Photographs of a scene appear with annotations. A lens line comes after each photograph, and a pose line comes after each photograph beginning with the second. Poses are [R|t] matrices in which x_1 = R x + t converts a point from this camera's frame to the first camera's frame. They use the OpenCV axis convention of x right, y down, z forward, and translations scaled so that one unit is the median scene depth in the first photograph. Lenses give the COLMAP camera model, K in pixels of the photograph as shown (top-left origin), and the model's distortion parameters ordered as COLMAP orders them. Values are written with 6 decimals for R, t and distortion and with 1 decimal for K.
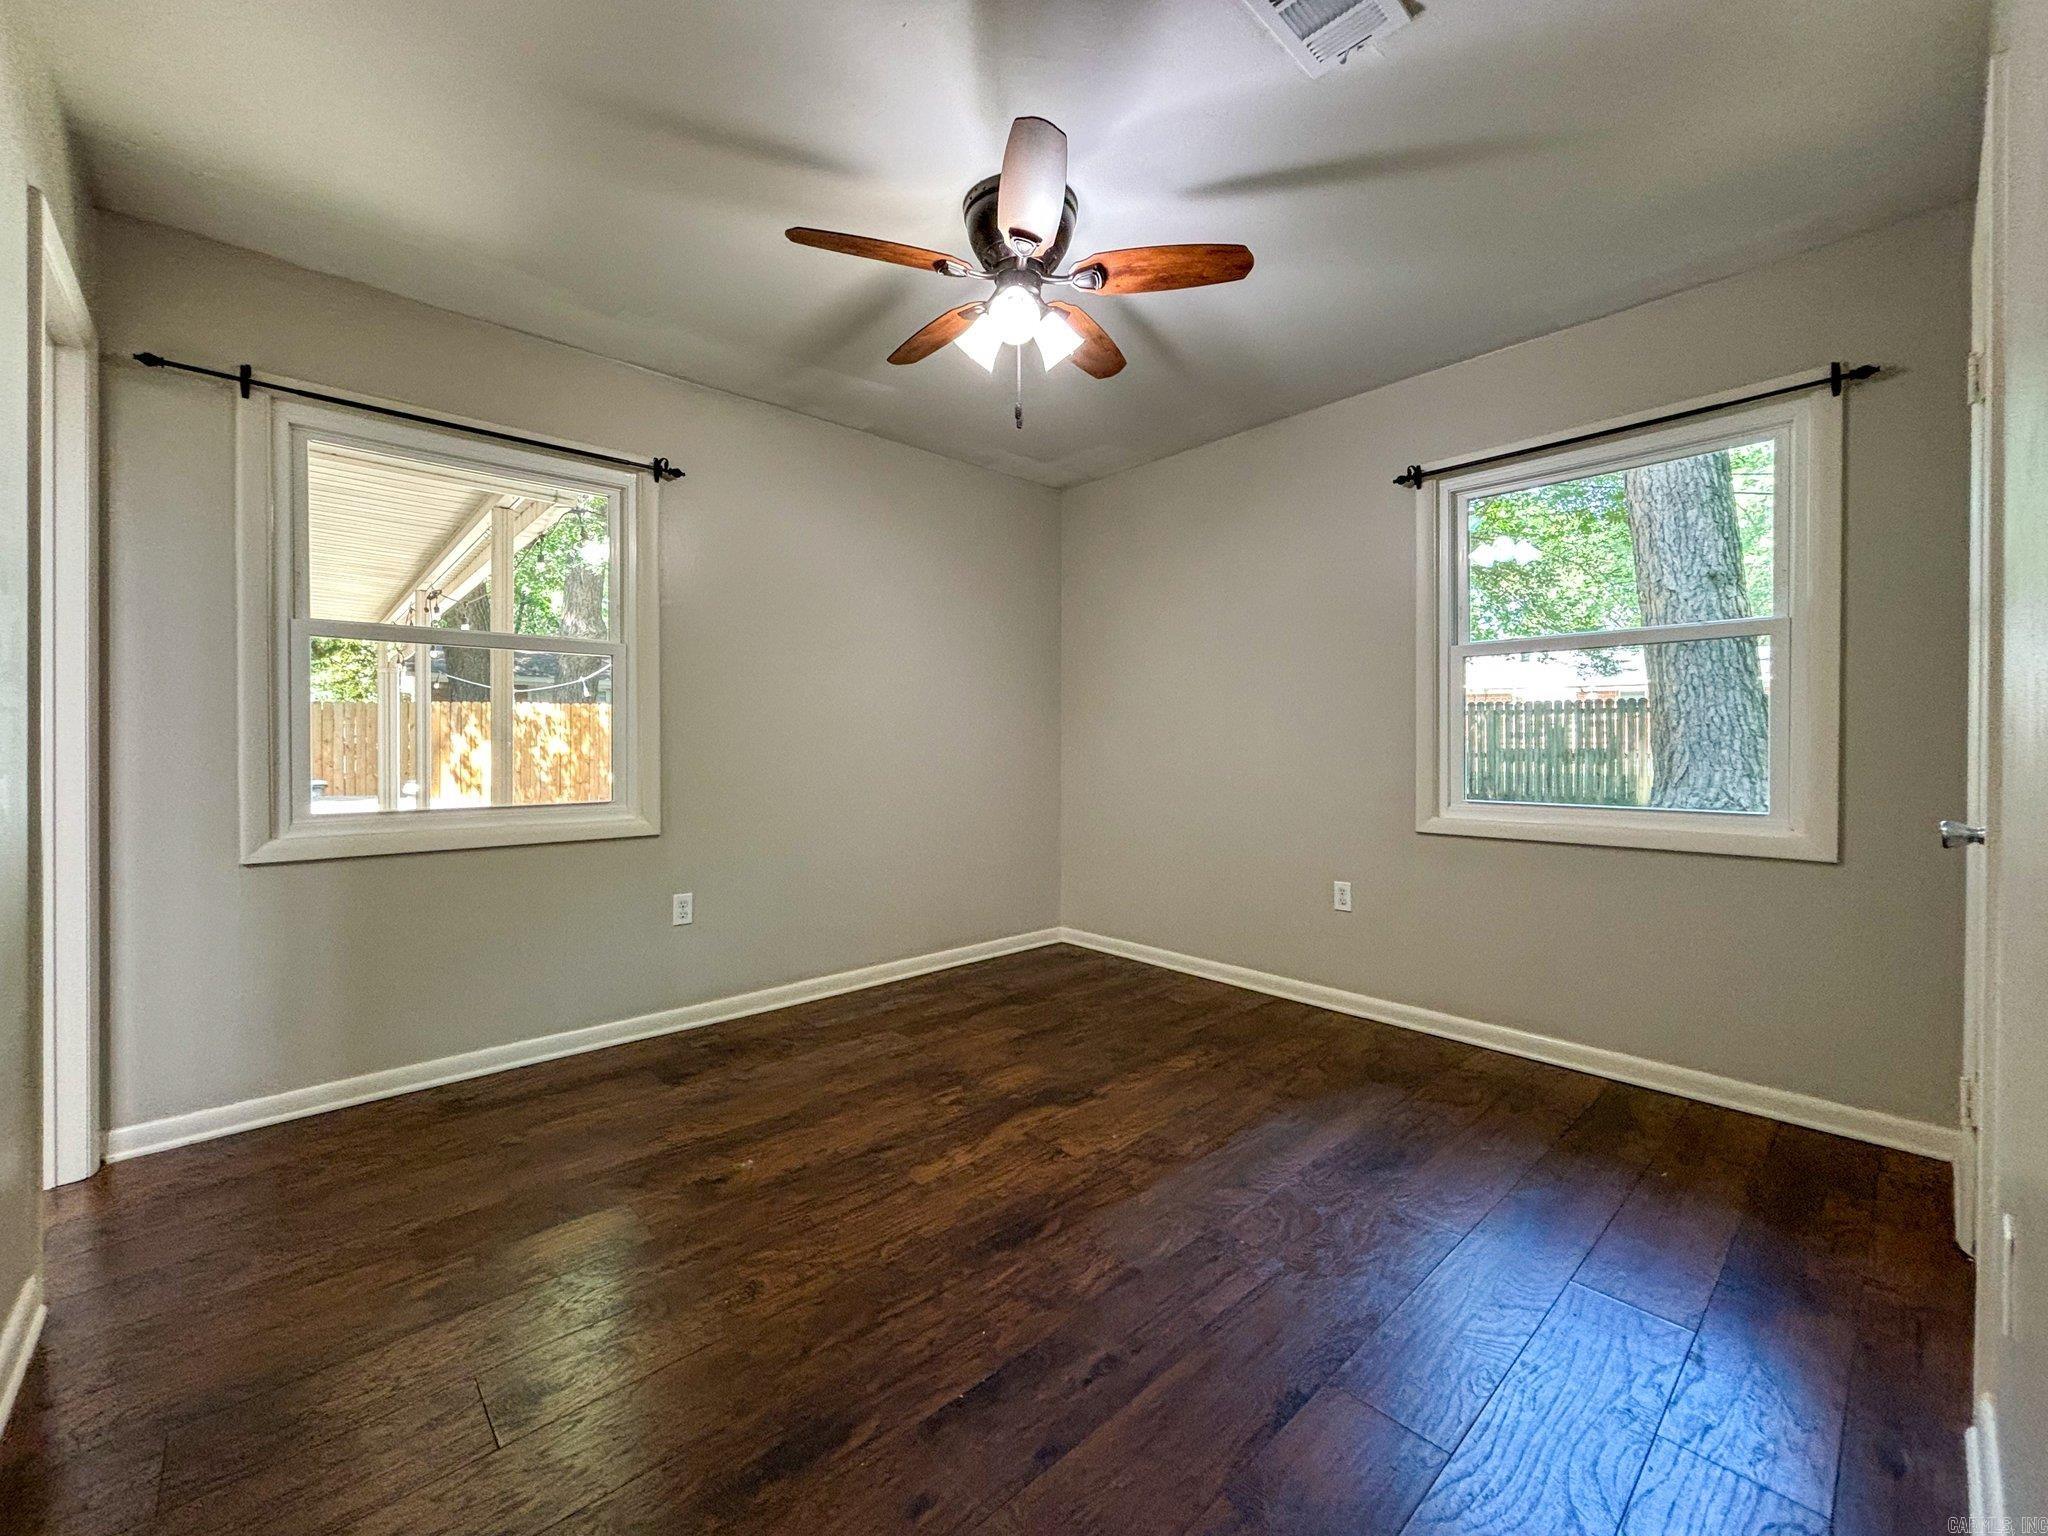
lens RADIAL K [[821.7, 0, 1024.0], [0, 821.7, 768.0], [0, 0, 1]] dist [-0.000394, -0.000232]
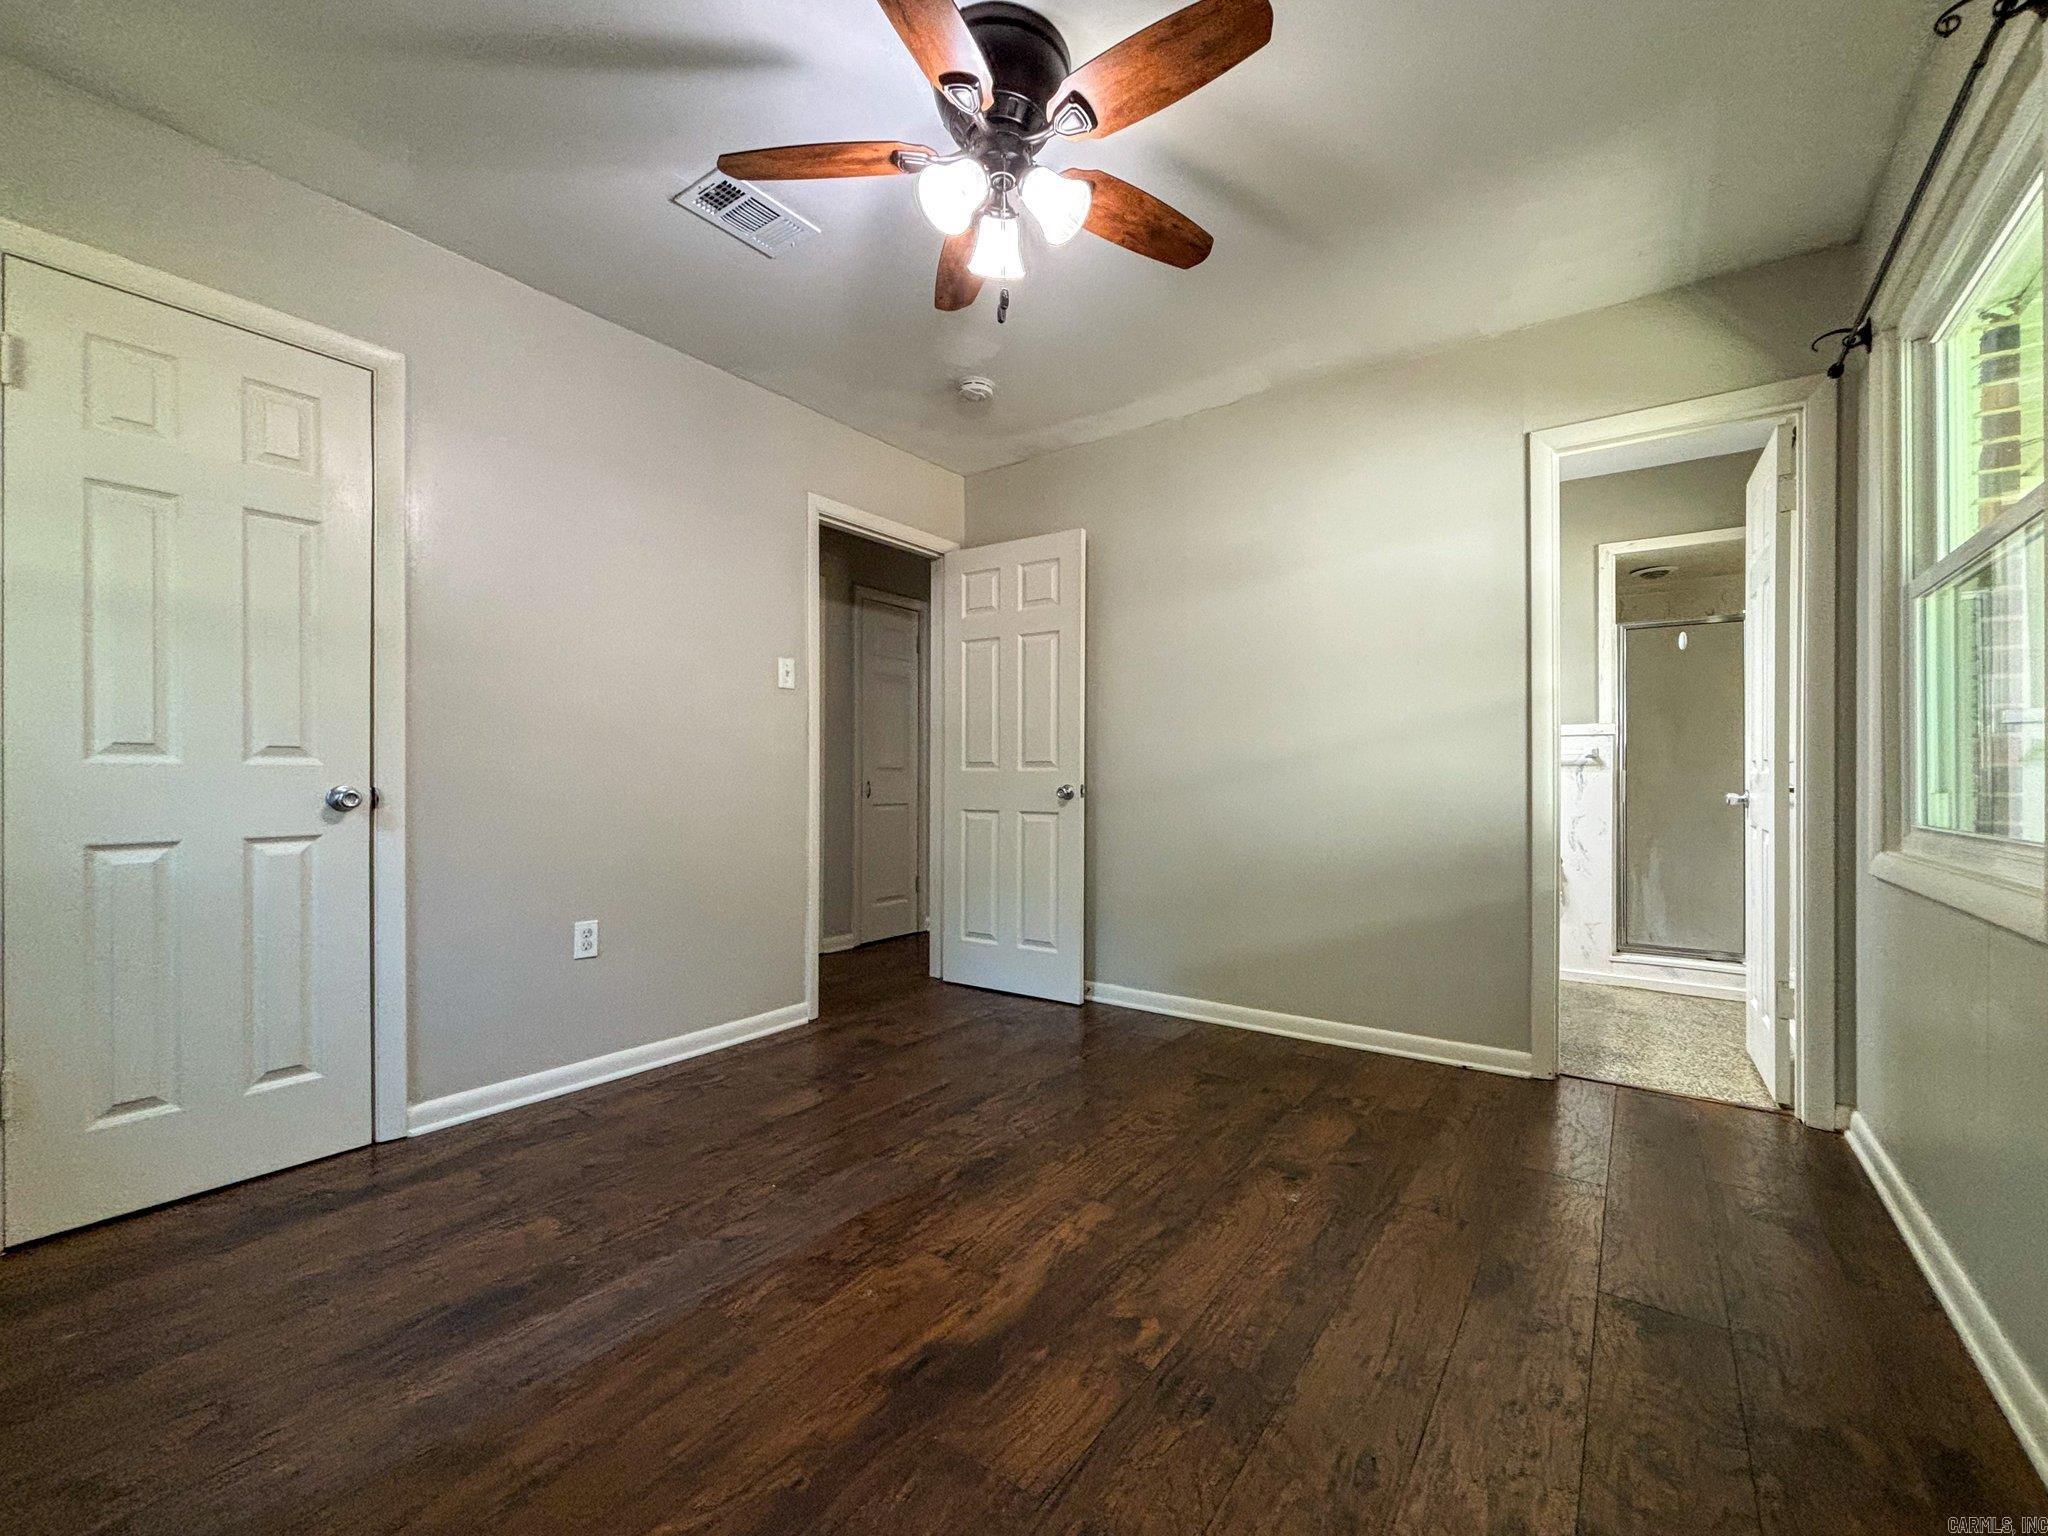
lens RADIAL K [[821.7, 0, 1024.0], [0, 821.7, 768.0], [0, 0, 1]] dist [-0.000394, -0.000232]
pose [[-0.982486, -0.002987, -0.186313, 0.117139], [-0.005228, 0.999920, 0.011538, 0.002228], [0.186264, 0.012310, -0.982423, 1.758979]]
